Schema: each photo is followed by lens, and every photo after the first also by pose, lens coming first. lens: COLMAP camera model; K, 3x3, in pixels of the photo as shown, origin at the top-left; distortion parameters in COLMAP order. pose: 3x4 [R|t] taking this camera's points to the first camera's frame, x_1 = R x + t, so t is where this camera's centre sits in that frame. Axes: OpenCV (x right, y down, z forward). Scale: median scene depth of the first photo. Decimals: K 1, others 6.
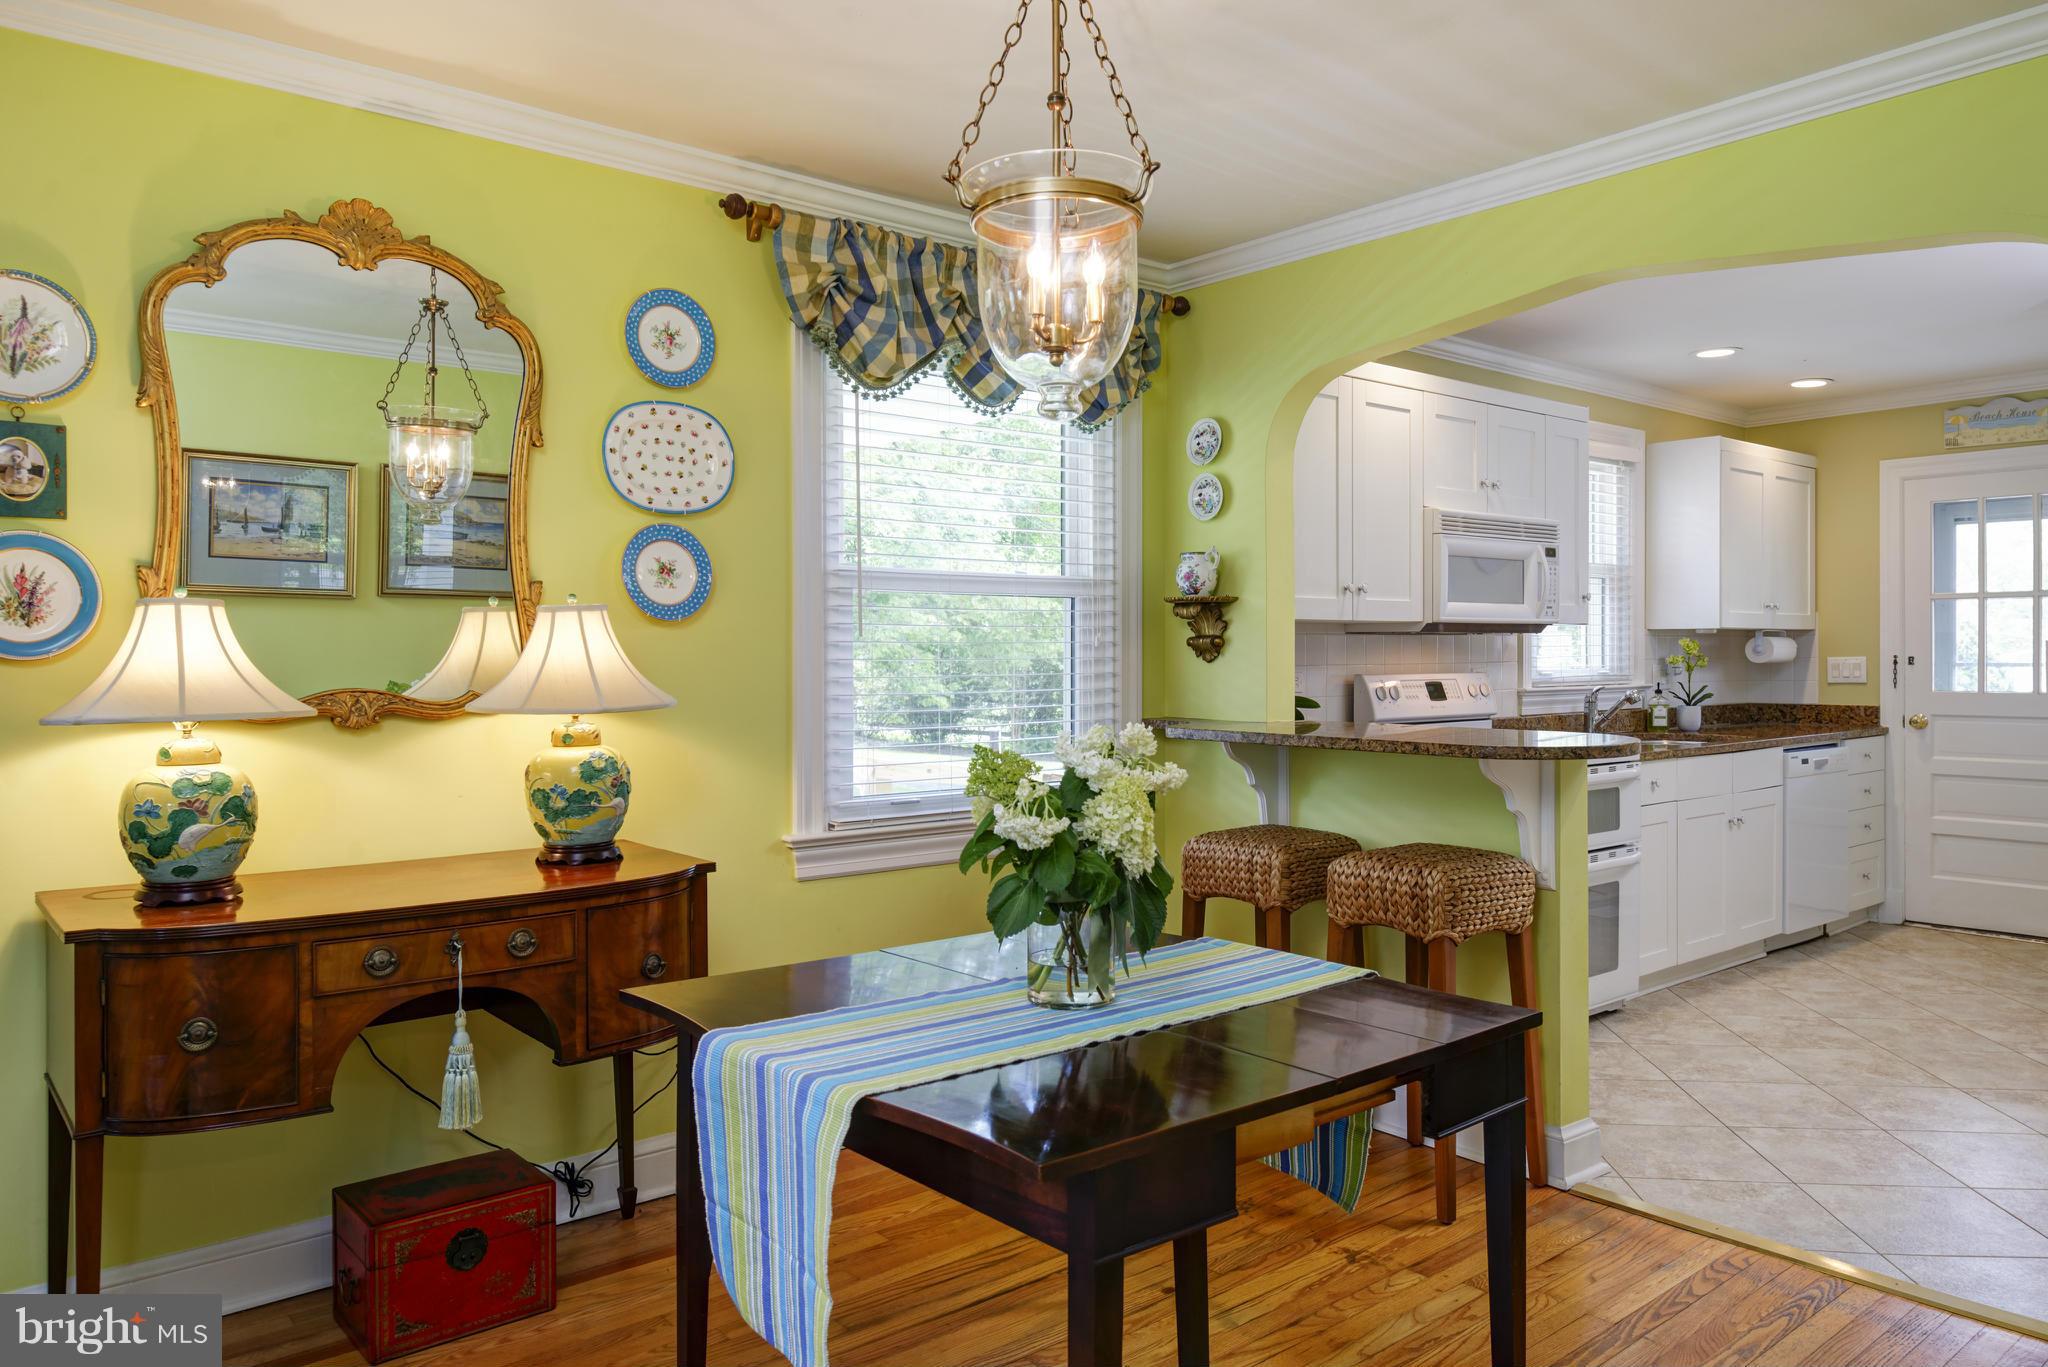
lens RADIAL K [[1393.8, 0, 1024.9], [0, 1393.8, 658.0], [0, 0, 1]] dist [0.003601, -0.019680]
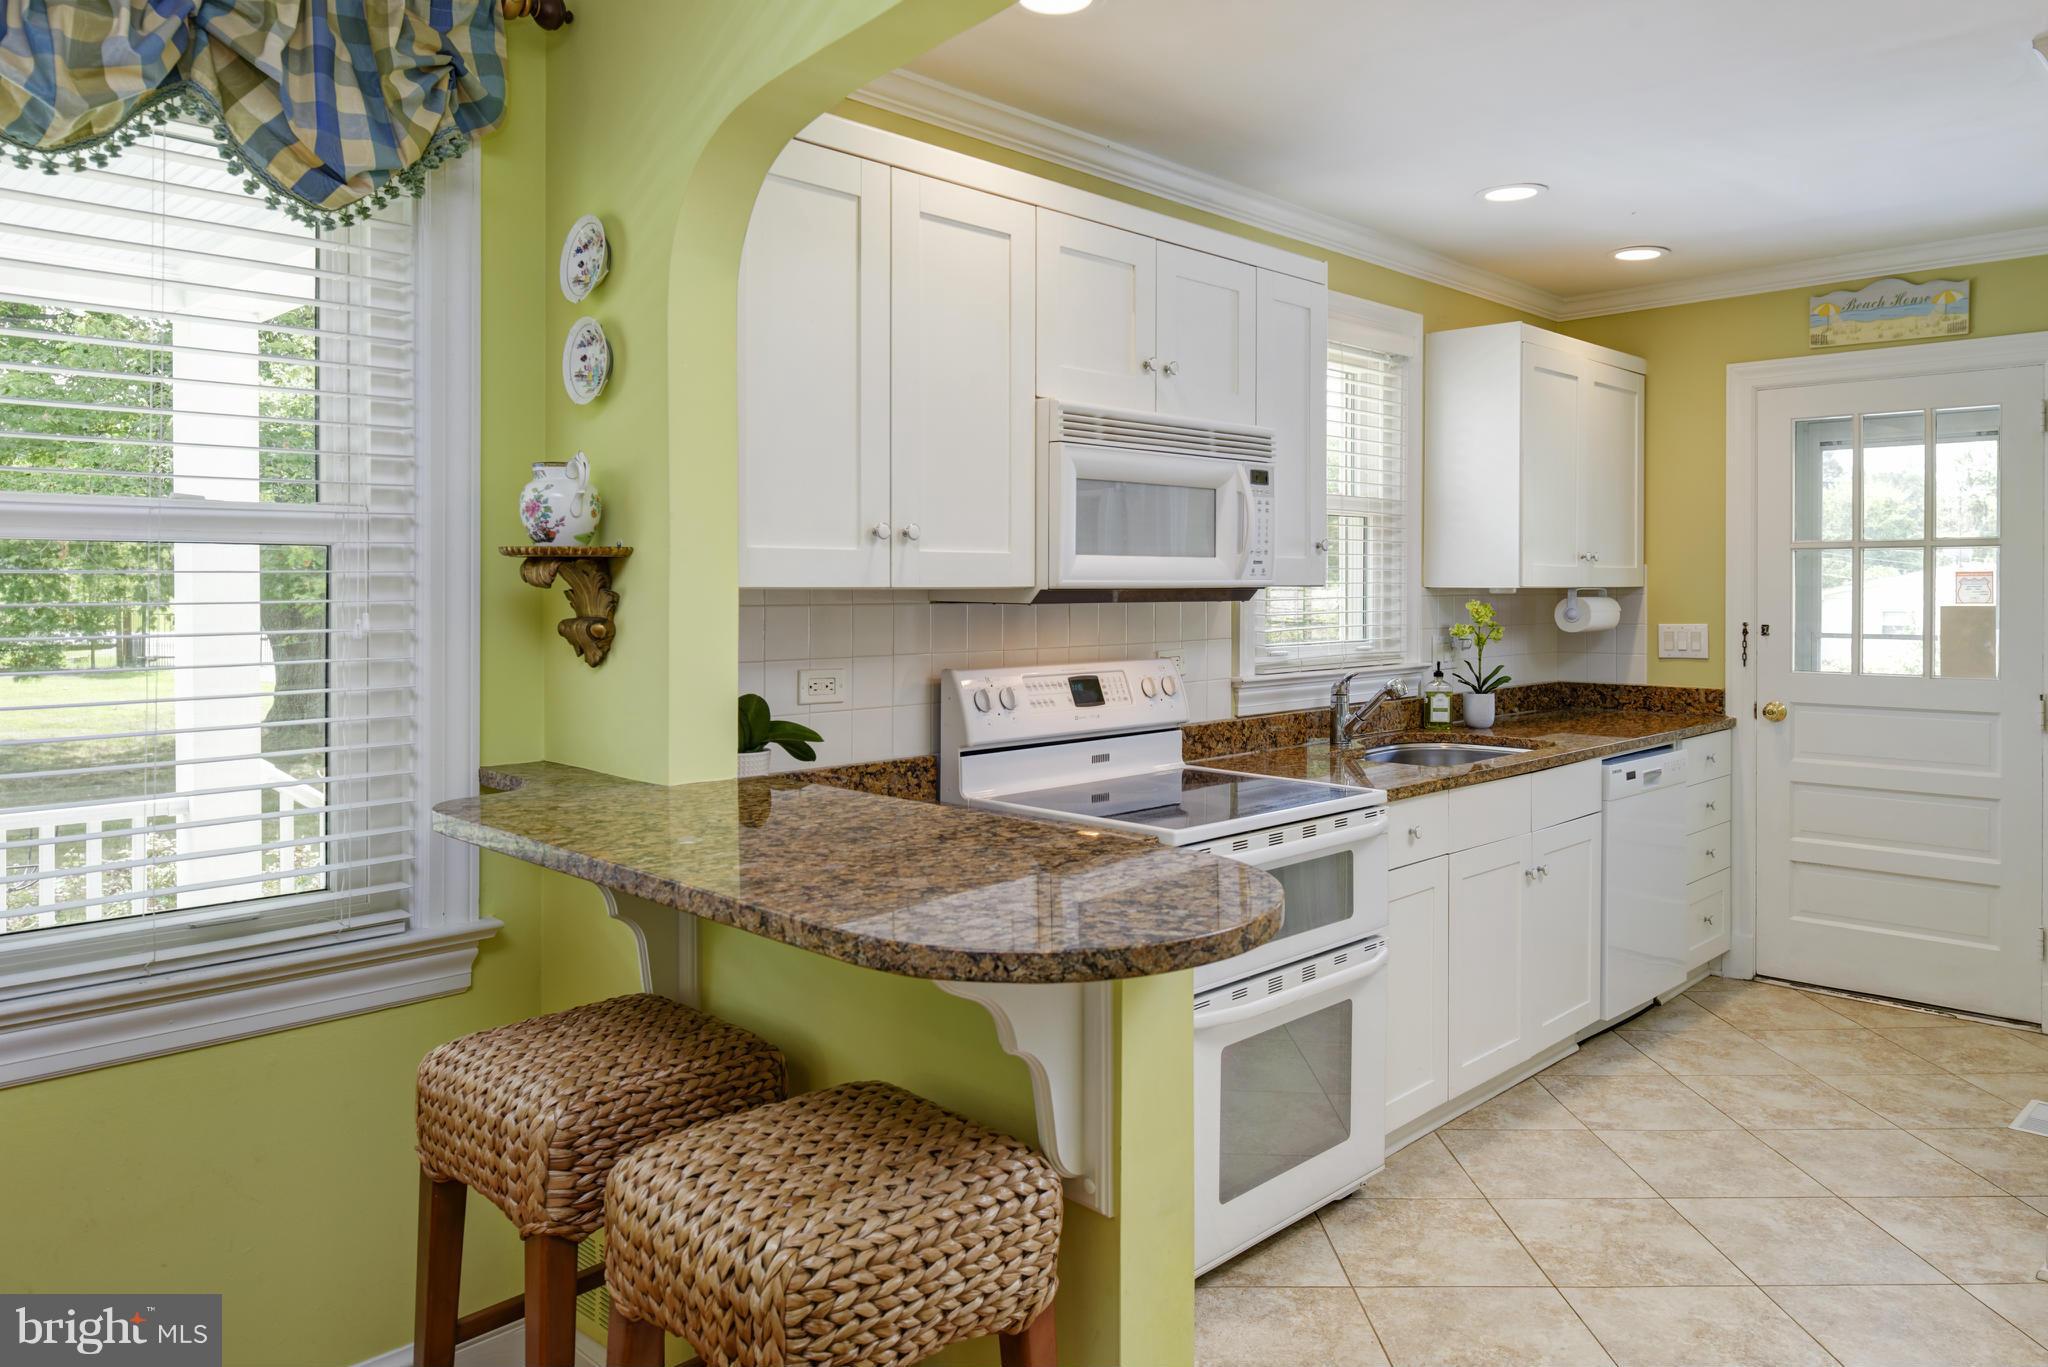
lens RADIAL K [[1405.1, 0, 1017.4], [0, 1405.1, 596.0], [0, 0, 1]] dist [0.000624, -0.020603]
pose [[0.994692, 0.003069, 0.102849, 0.165024], [-0.003395, 0.999990, 0.003002, -0.018350], [-0.102839, -0.003335, 0.994692, 0.302521]]
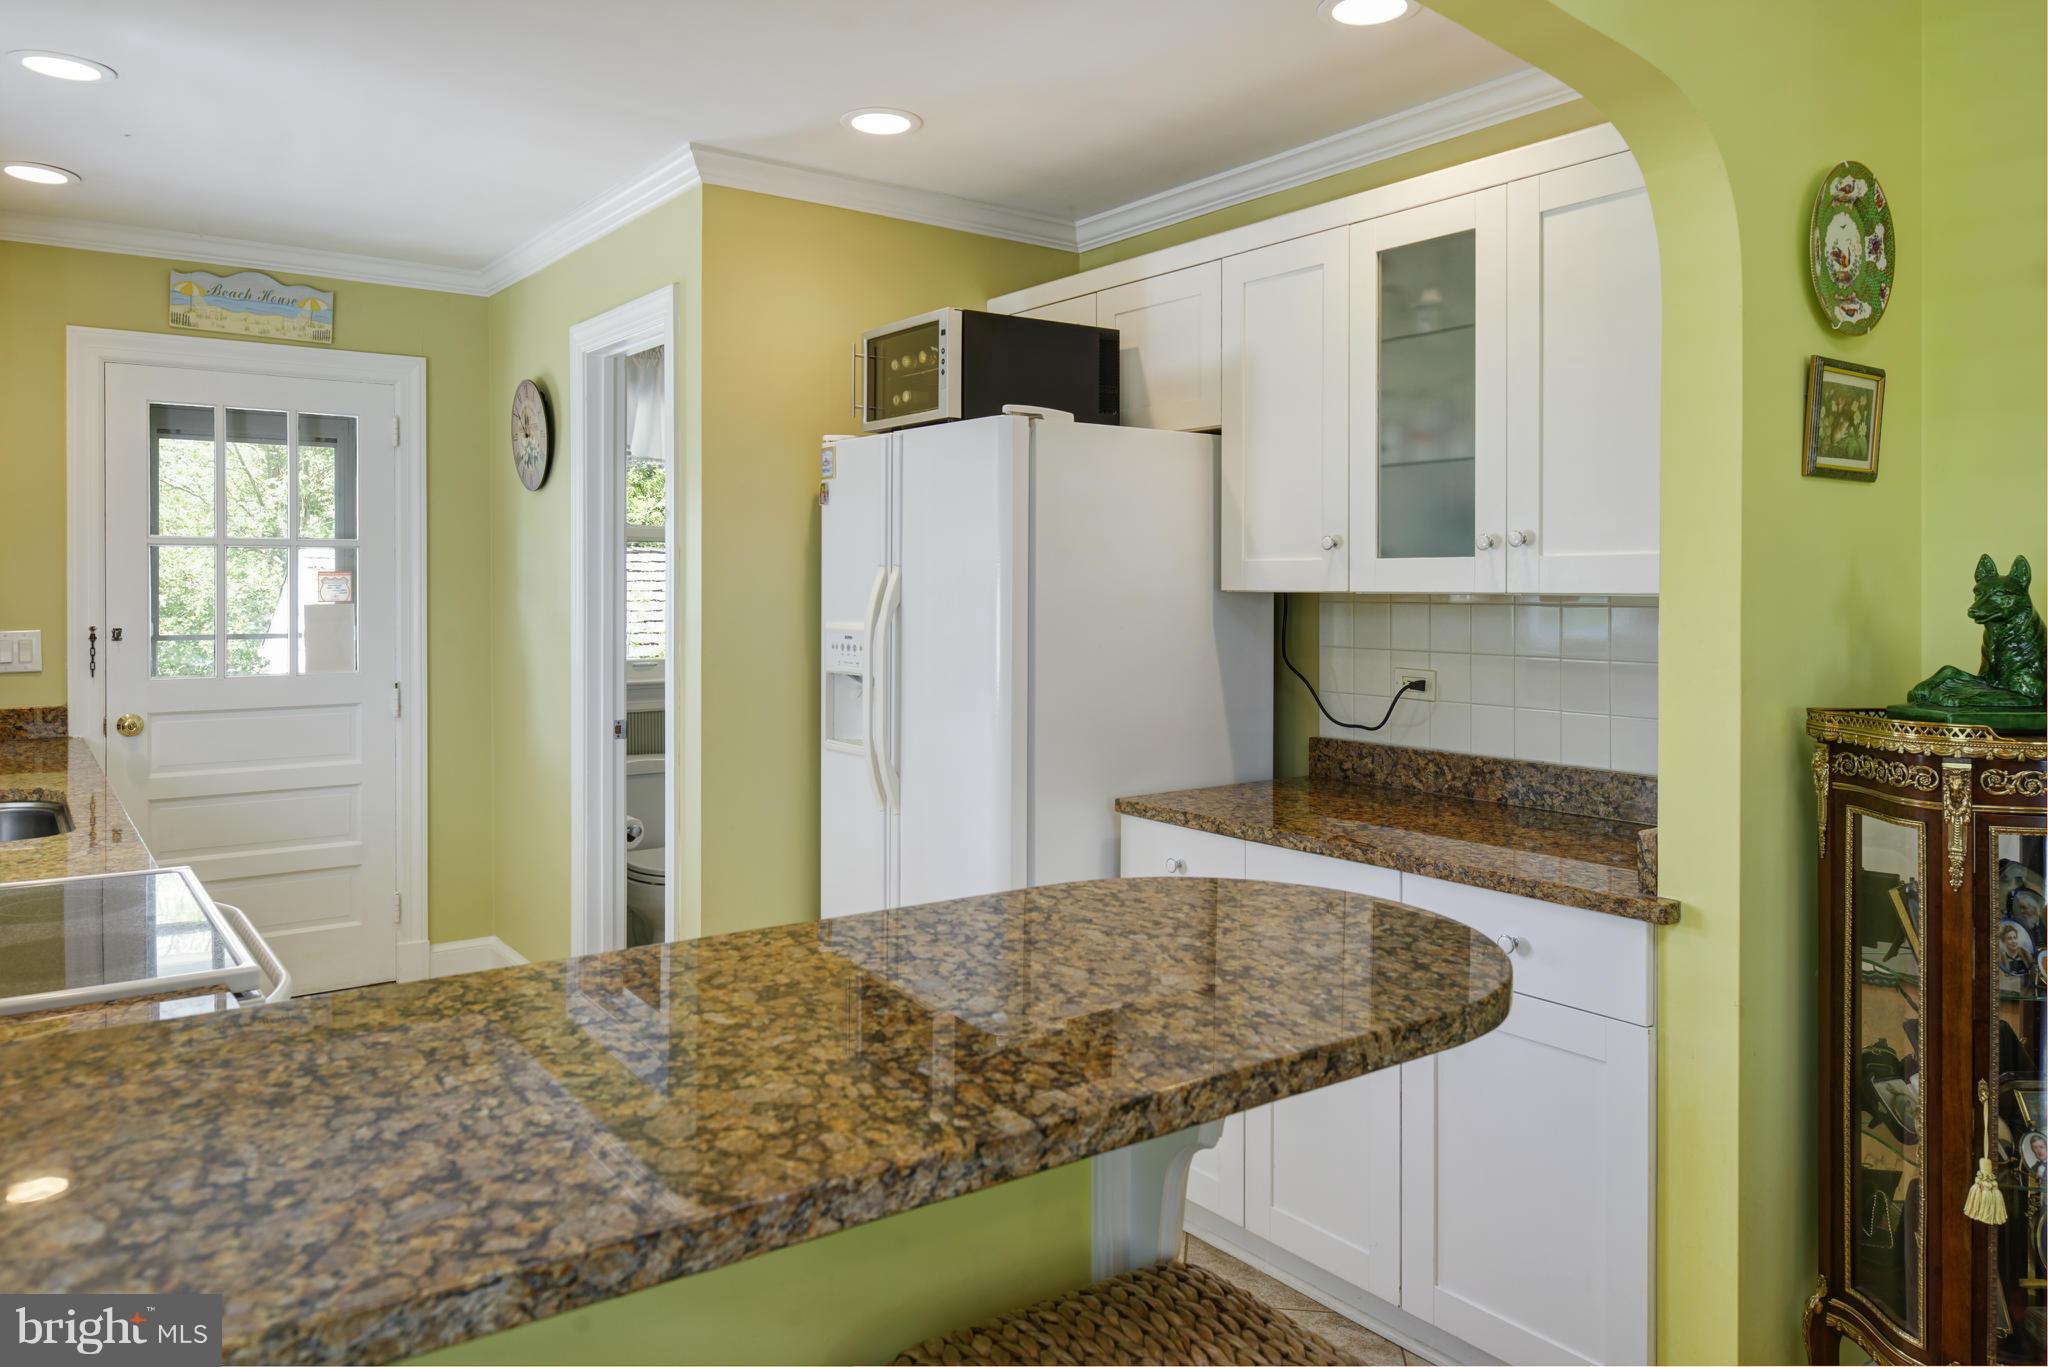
lens RADIAL K [[1405.6, 0, 1026.2], [0, 1405.6, 599.7], [0, 0, 1]] dist [0.003227, 0.000577]
pose [[0.052748, -0.004530, 0.998598, -0.014275], [0.001025, 0.999989, 0.004482, -0.018334], [-0.998607, 0.000787, 0.052752, 0.559791]]
